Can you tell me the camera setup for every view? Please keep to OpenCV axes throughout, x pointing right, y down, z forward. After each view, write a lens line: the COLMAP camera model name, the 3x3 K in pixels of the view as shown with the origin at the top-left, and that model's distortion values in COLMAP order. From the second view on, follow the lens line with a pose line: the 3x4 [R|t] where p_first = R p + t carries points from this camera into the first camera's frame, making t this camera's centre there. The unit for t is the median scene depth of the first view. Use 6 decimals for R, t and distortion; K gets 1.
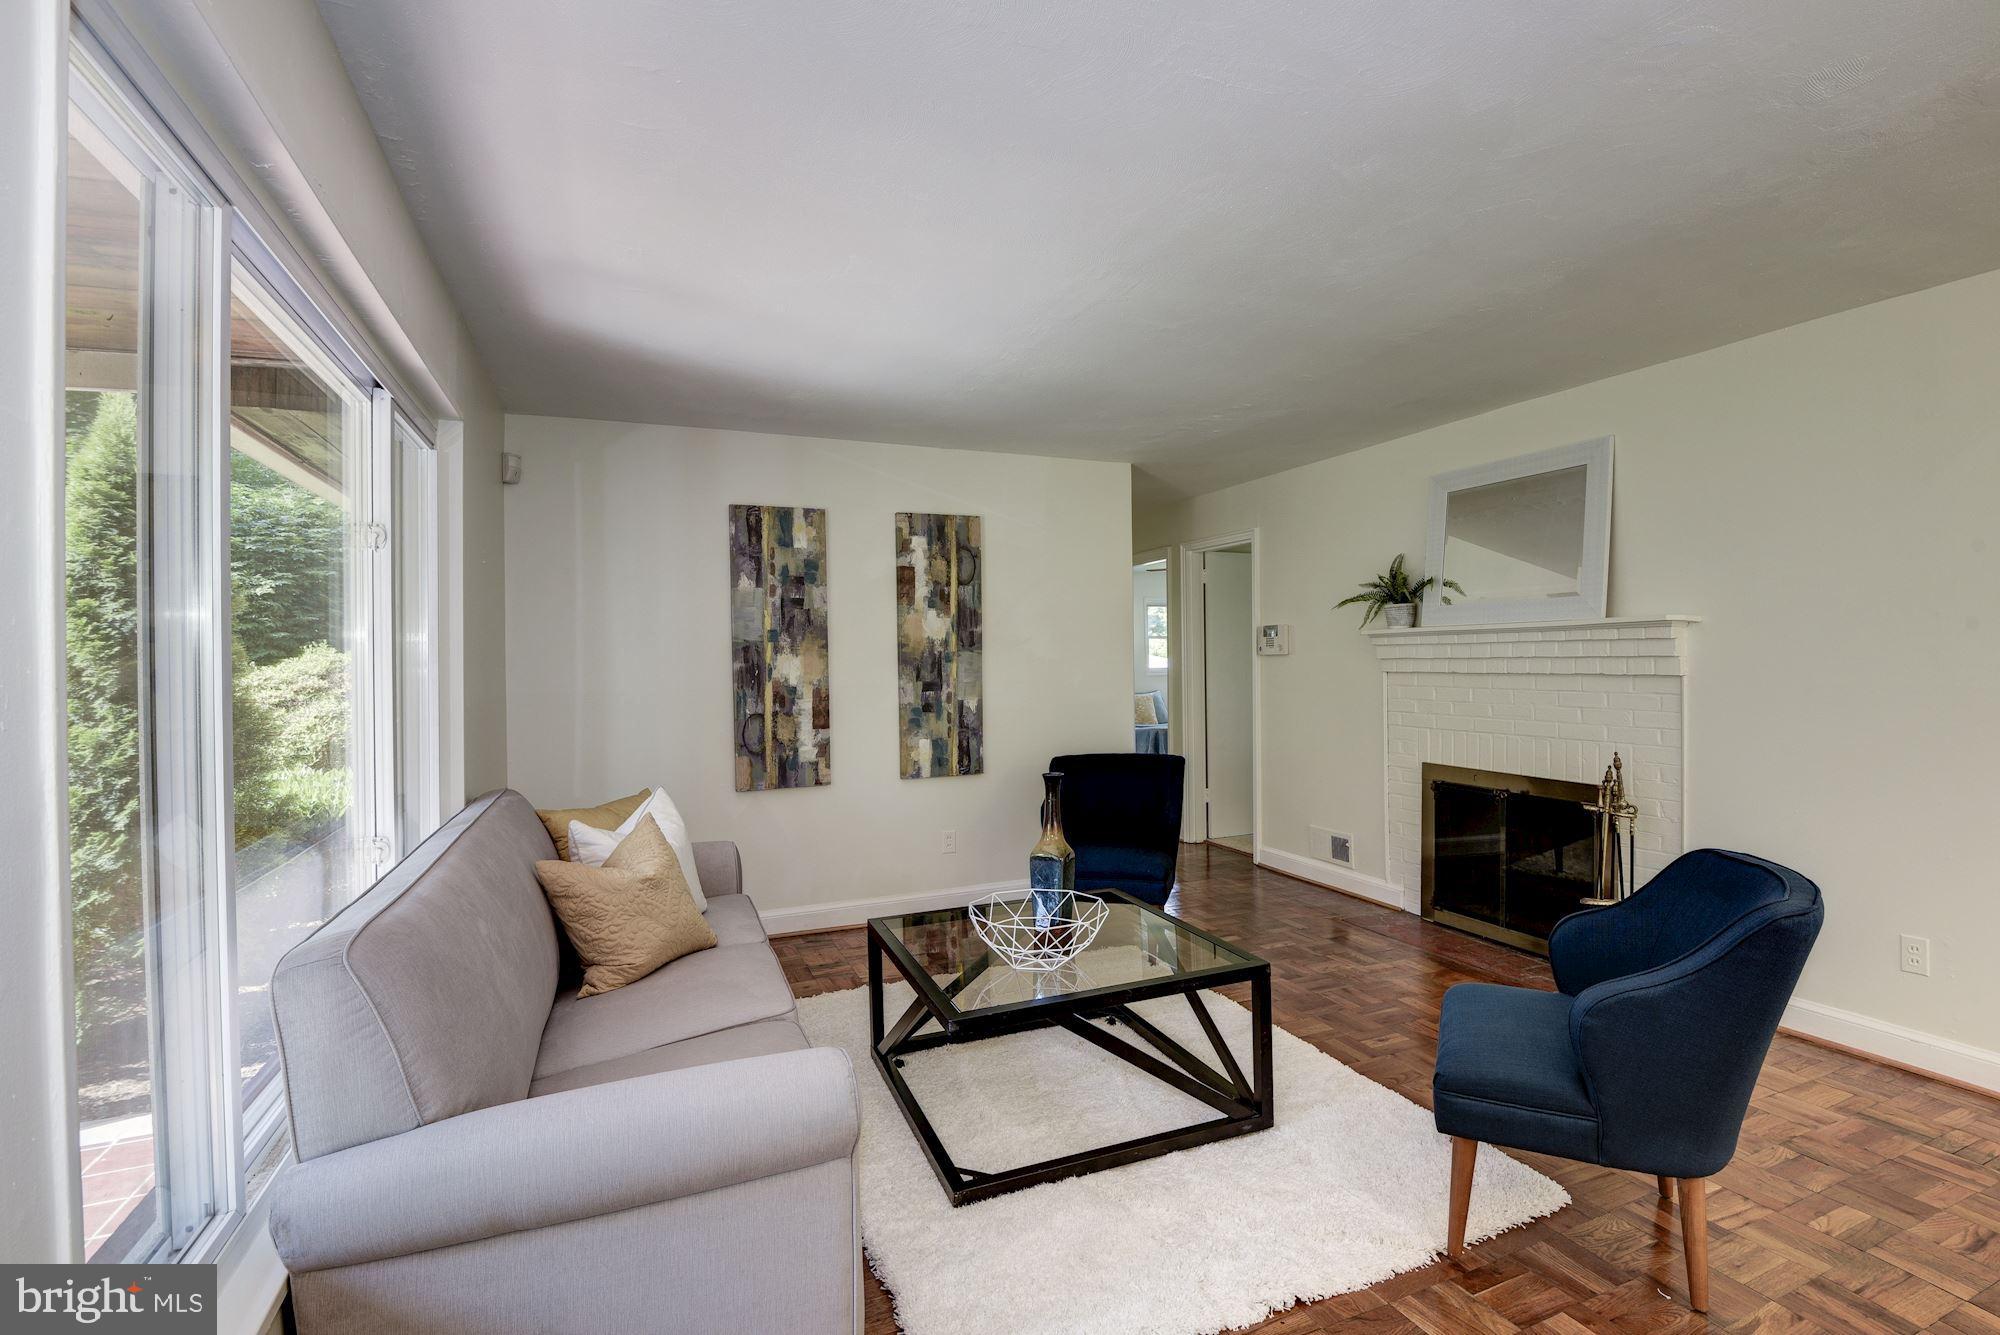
lens RADIAL K [[919.2, 0, 1014.7], [0, 919.2, 661.5], [0, 0, 1]] dist [-0.001008, -0.016652]
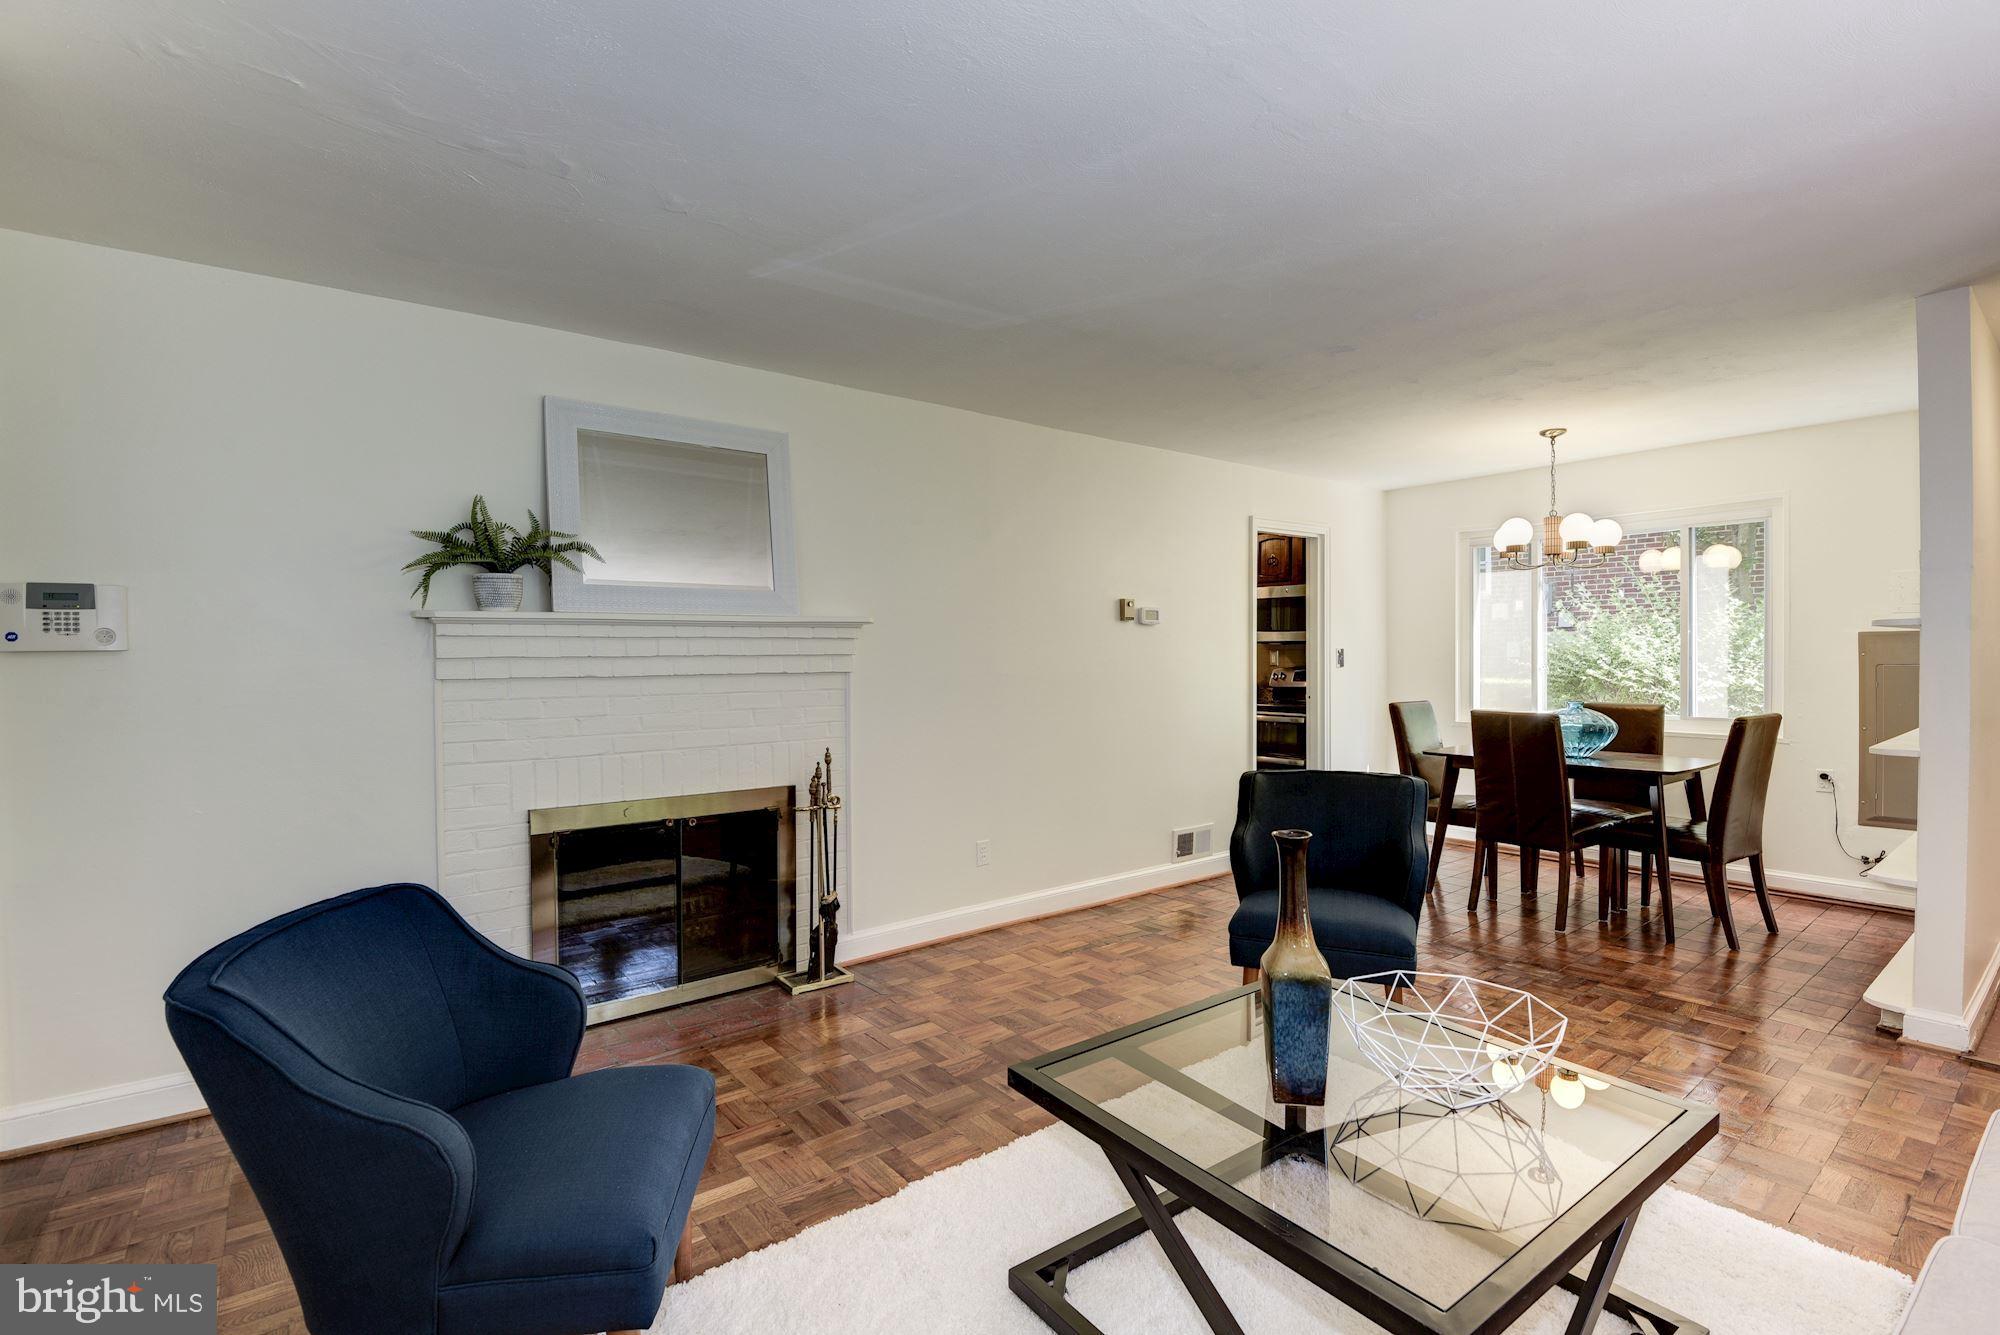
lens RADIAL K [[919.2, 0, 1014.7], [0, 919.2, 661.5], [0, 0, 1]] dist [-0.001008, -0.016652]
pose [[-0.261682, 0.007214, 0.965127, -0.370537], [0.016408, 0.999861, -0.003025, 0.008689], [-0.965015, 0.015044, -0.261764, 1.005153]]
